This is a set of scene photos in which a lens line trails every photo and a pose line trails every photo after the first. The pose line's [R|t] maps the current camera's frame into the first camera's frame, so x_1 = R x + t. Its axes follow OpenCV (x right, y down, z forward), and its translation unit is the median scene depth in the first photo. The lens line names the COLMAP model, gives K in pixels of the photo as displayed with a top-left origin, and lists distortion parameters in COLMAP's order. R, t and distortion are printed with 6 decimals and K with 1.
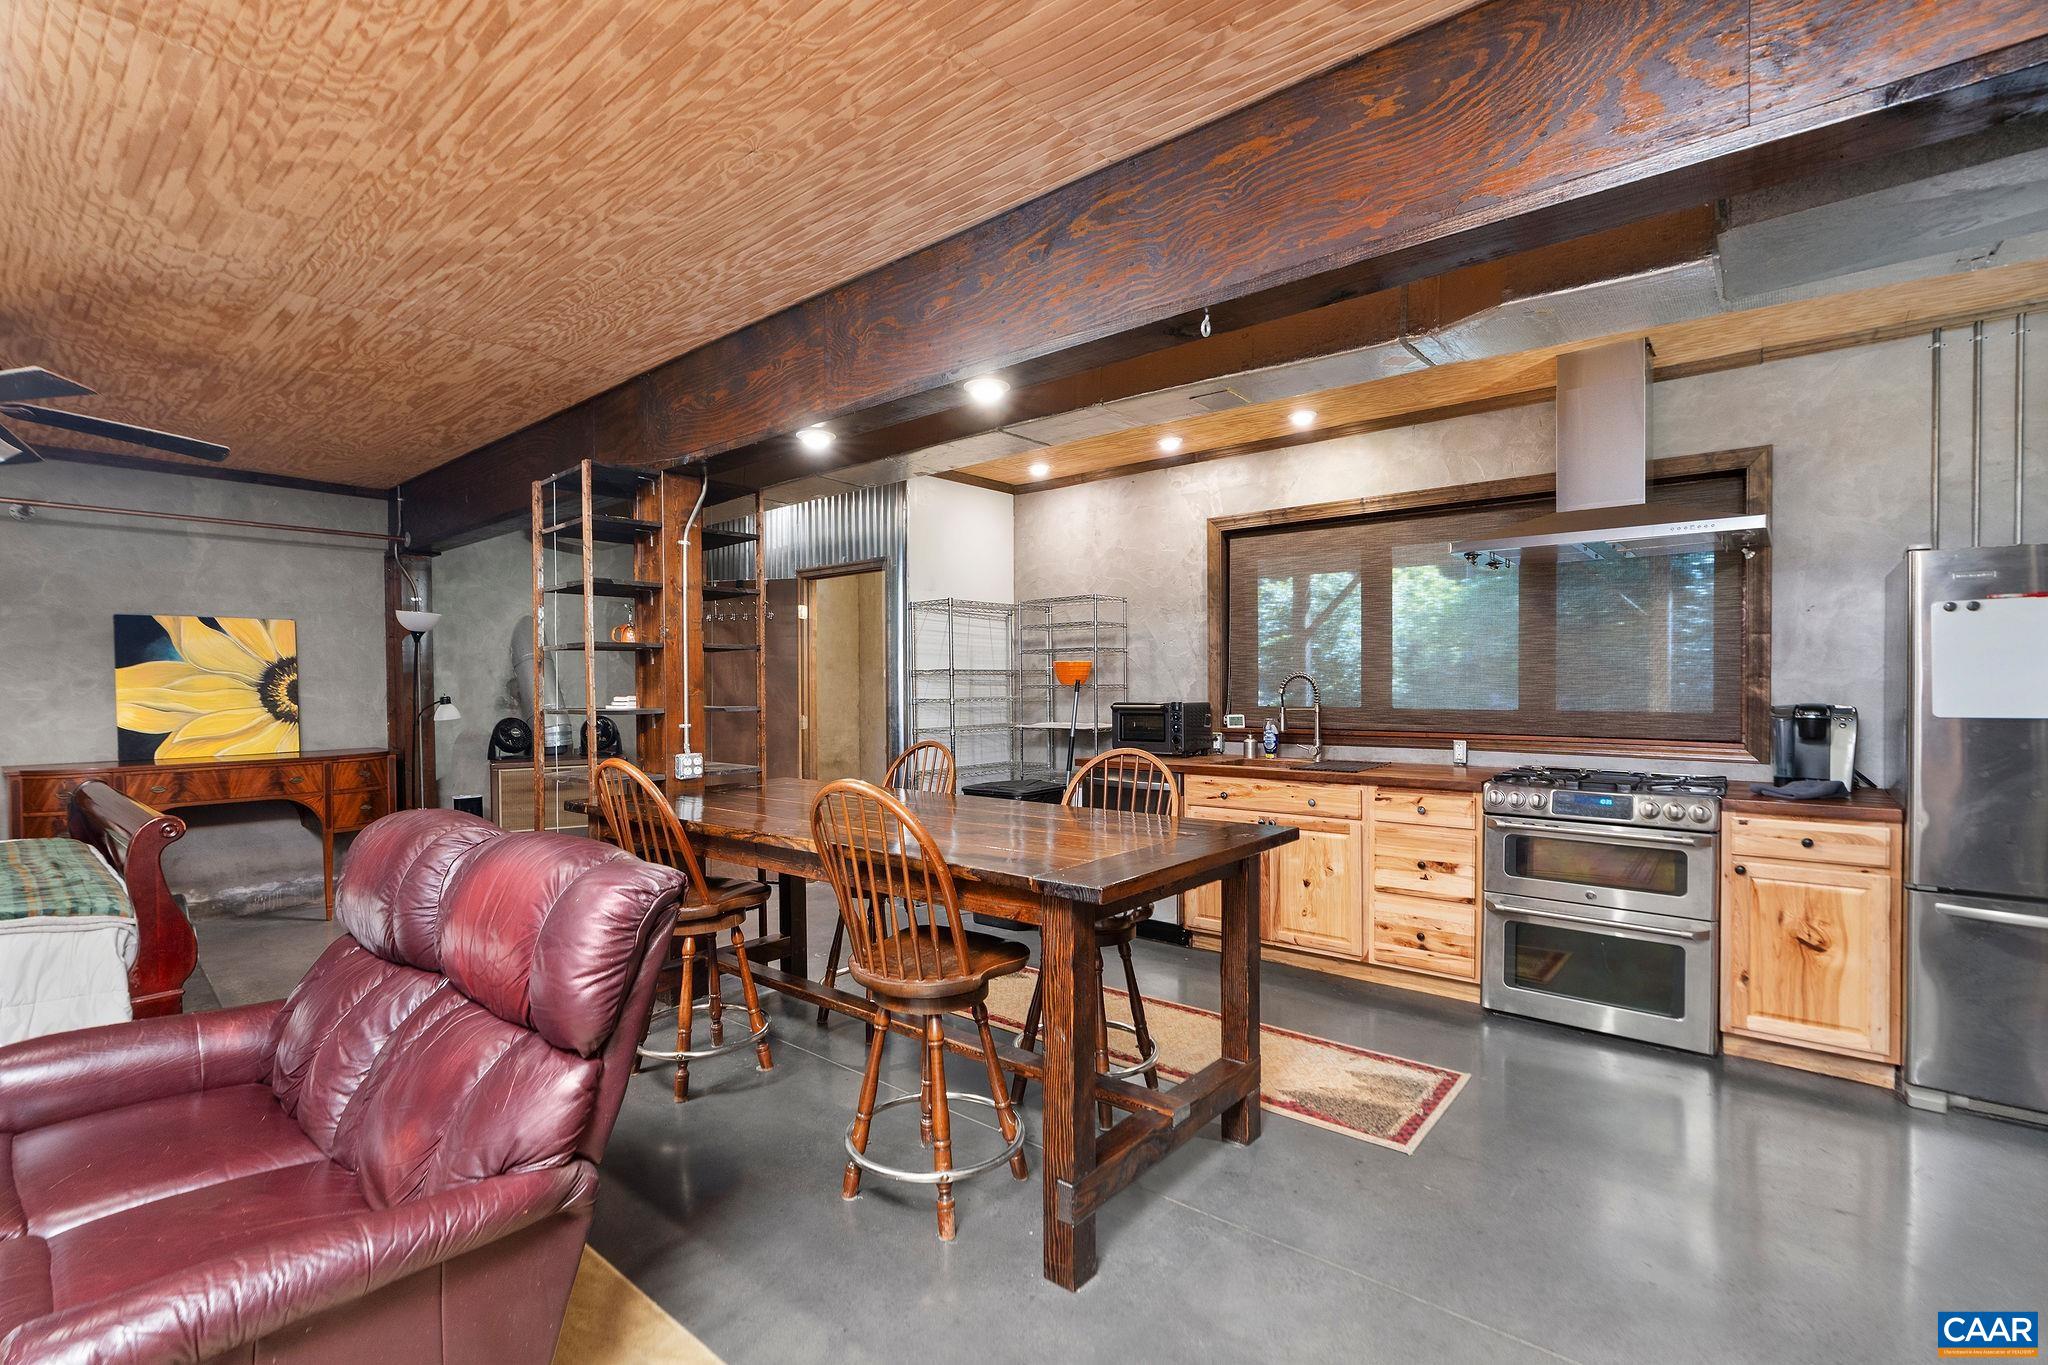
lens RADIAL K [[925.8, 0, 1009.7], [0, 925.8, 686.8], [0, 0, 1]] dist [-0.011139, 0.000314]
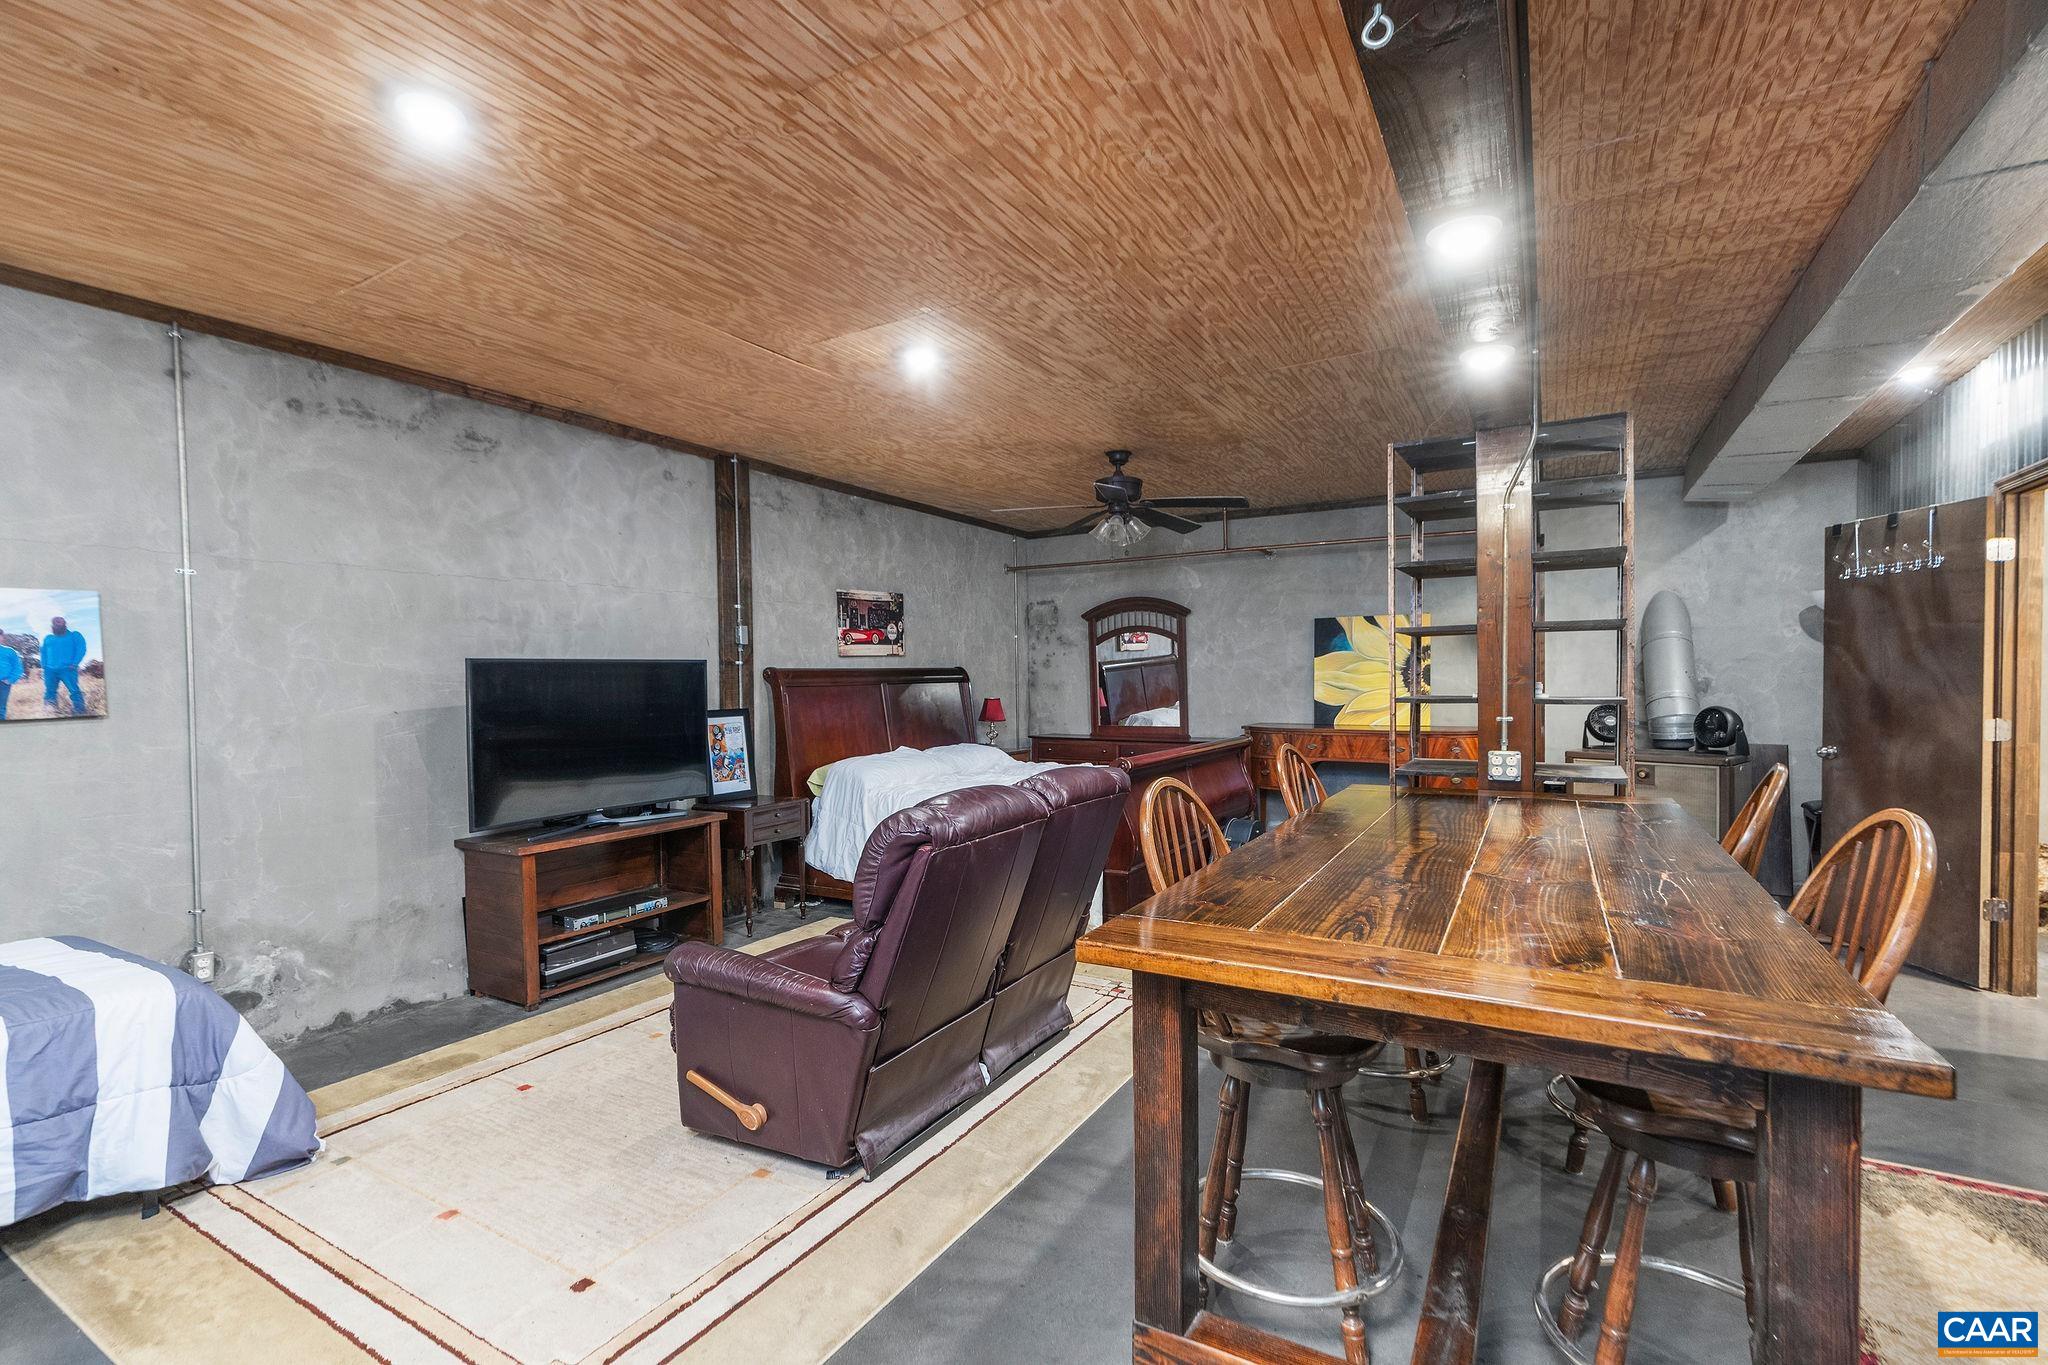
lens RADIAL K [[925.8, 0, 1008.1], [0, 925.8, 684.2], [0, 0, 1]] dist [-0.011139, 0.000314]
pose [[0.155190, 0.016538, -0.987746, 0.530900], [0.002065, 0.999852, 0.017065, -0.006767], [0.987883, -0.004688, 0.155132, 0.508295]]
